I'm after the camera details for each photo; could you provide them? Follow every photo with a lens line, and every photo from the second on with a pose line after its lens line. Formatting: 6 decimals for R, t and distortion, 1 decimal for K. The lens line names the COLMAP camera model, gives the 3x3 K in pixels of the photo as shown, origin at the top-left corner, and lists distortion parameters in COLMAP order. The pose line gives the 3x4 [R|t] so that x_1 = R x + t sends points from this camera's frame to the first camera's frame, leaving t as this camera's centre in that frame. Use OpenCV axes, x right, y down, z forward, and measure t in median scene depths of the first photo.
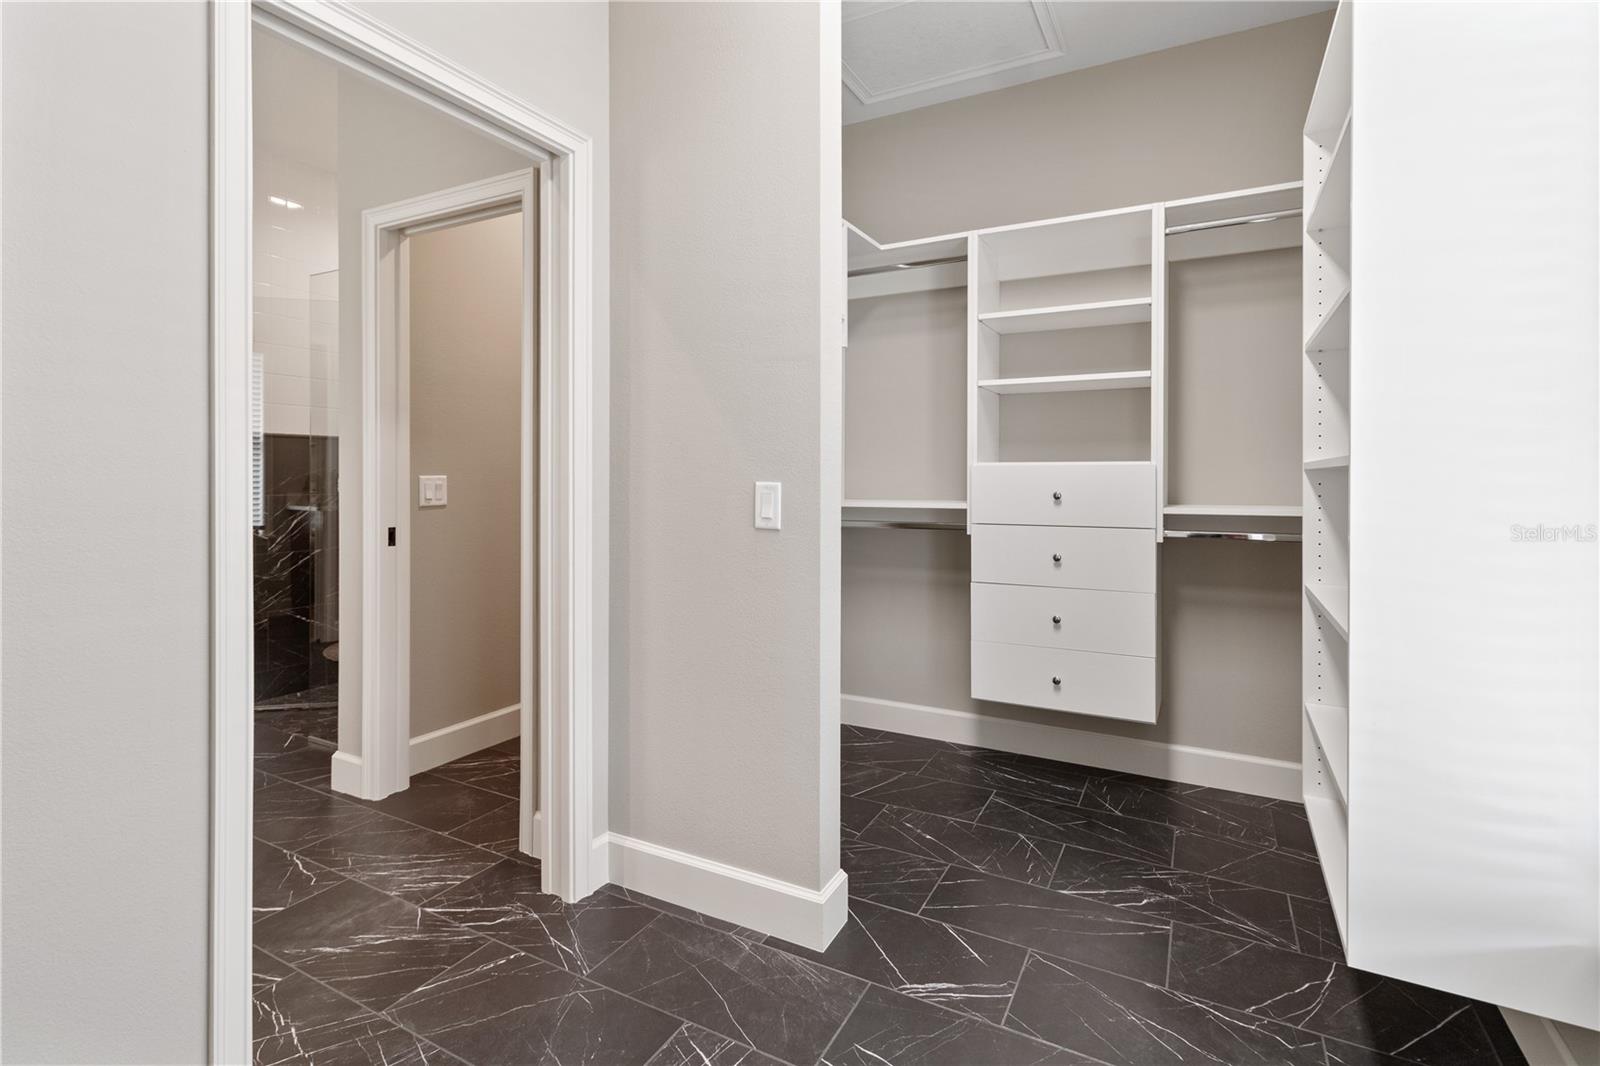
lens RADIAL K [[757.1, 0, 807.0], [0, 757.1, 472.7], [0, 0, 1]] dist [0.003697, 0.000630]
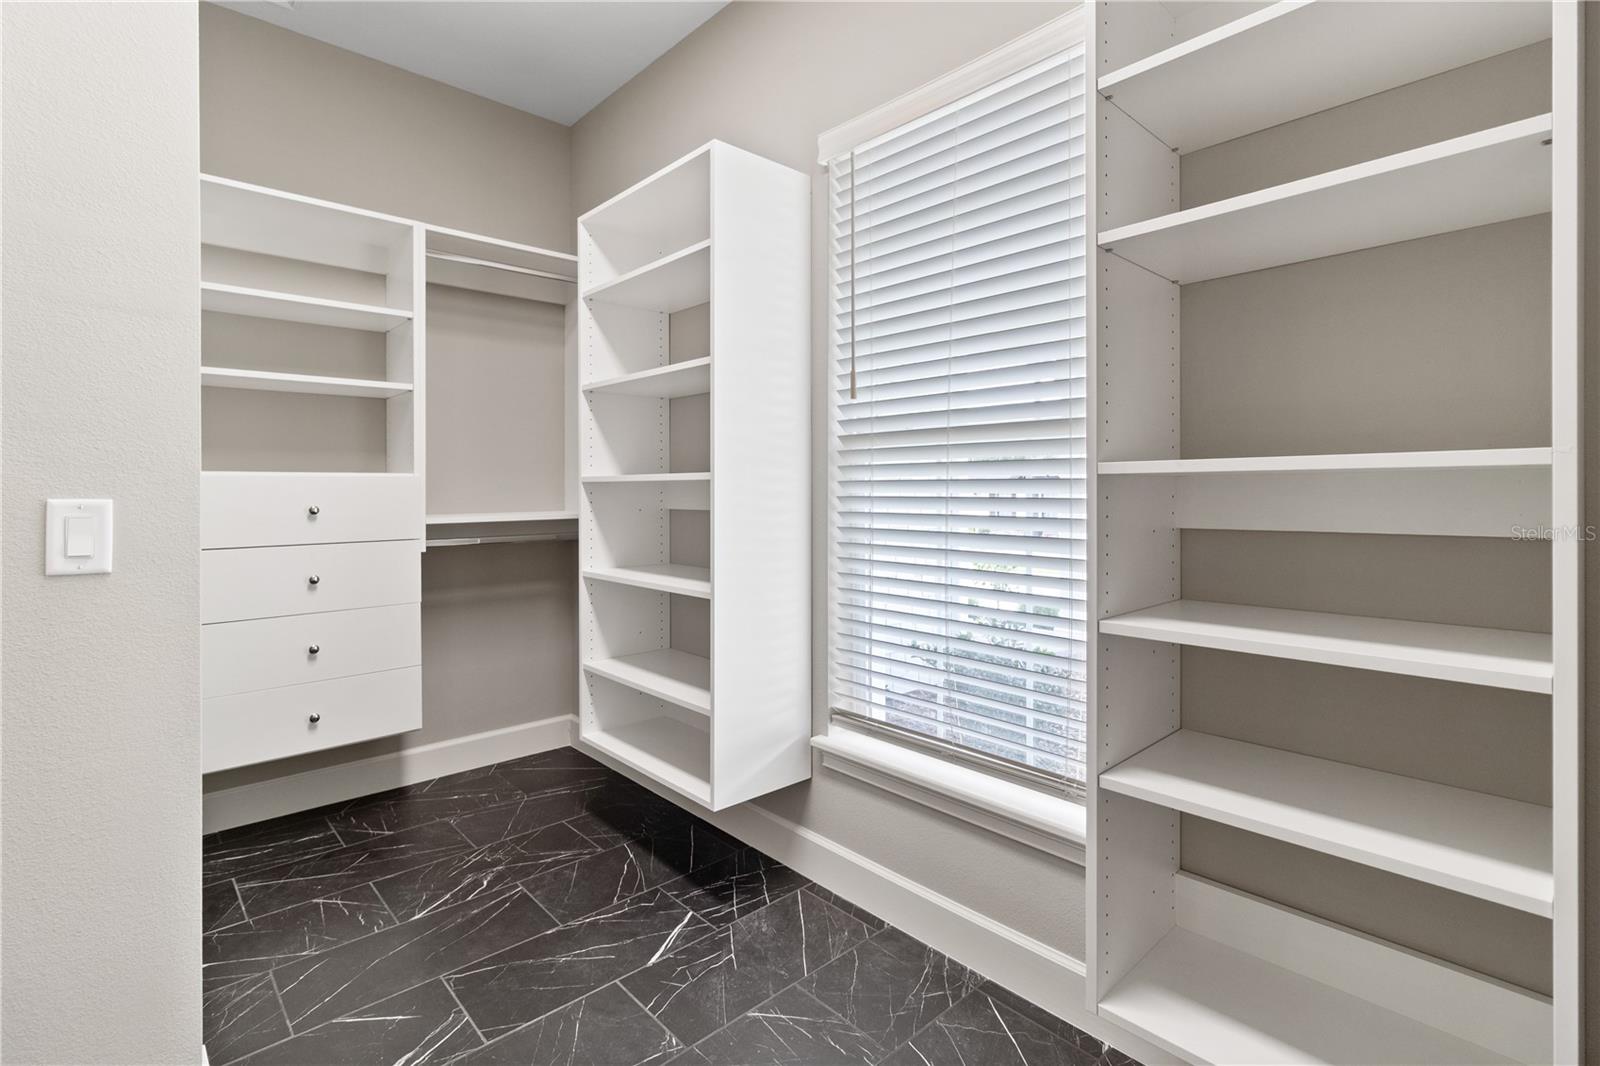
lens RADIAL K [[757.1, 0, 792.4], [0, 757.1, 482.6], [0, 0, 1]] dist [0.003697, 0.000630]
pose [[0.338741, 0.002667, 0.940876, -0.368405], [0.000603, 0.999995, -0.003052, 0.000926], [-0.940880, 0.001601, 0.338737, 0.195982]]
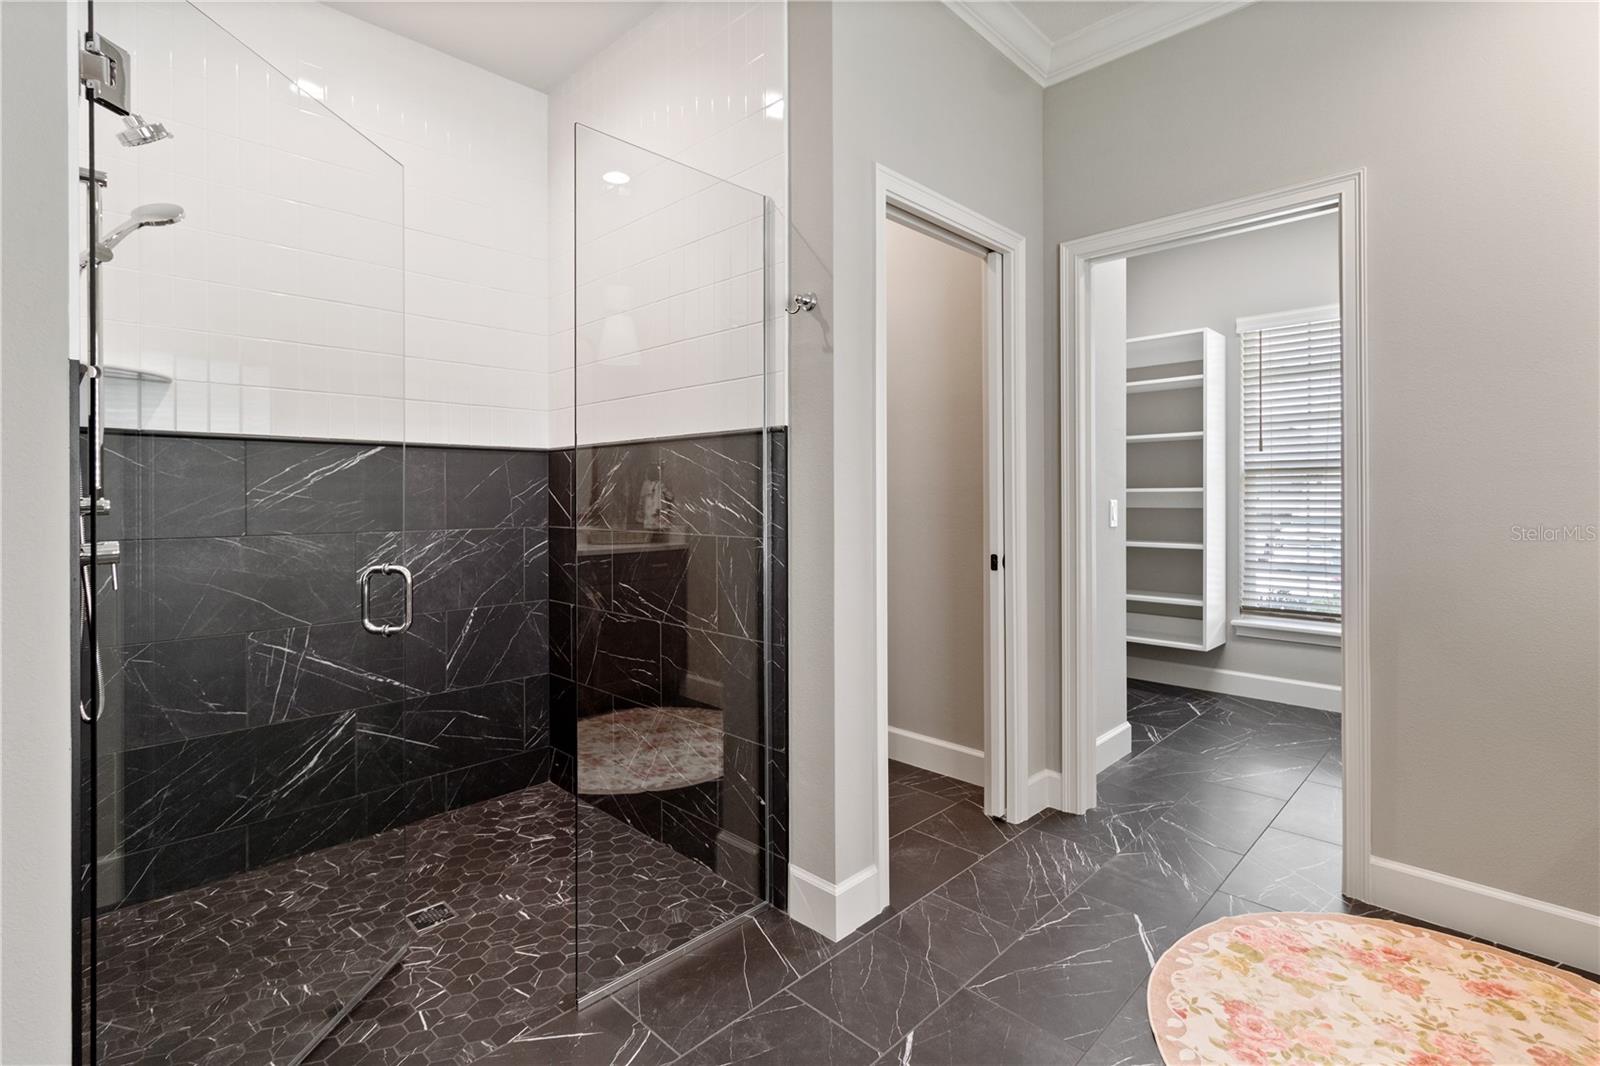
lens RADIAL K [[747.1, 0, 786.1], [0, 747.1, 498.9], [0, 0, 1]] dist [-0.001632, 0.000684]
pose [[0.292129, -0.006069, 0.956360, -1.554425], [0.004609, 0.999977, 0.004938, -0.001230], [-0.956368, 0.002965, 0.292151, 0.998878]]
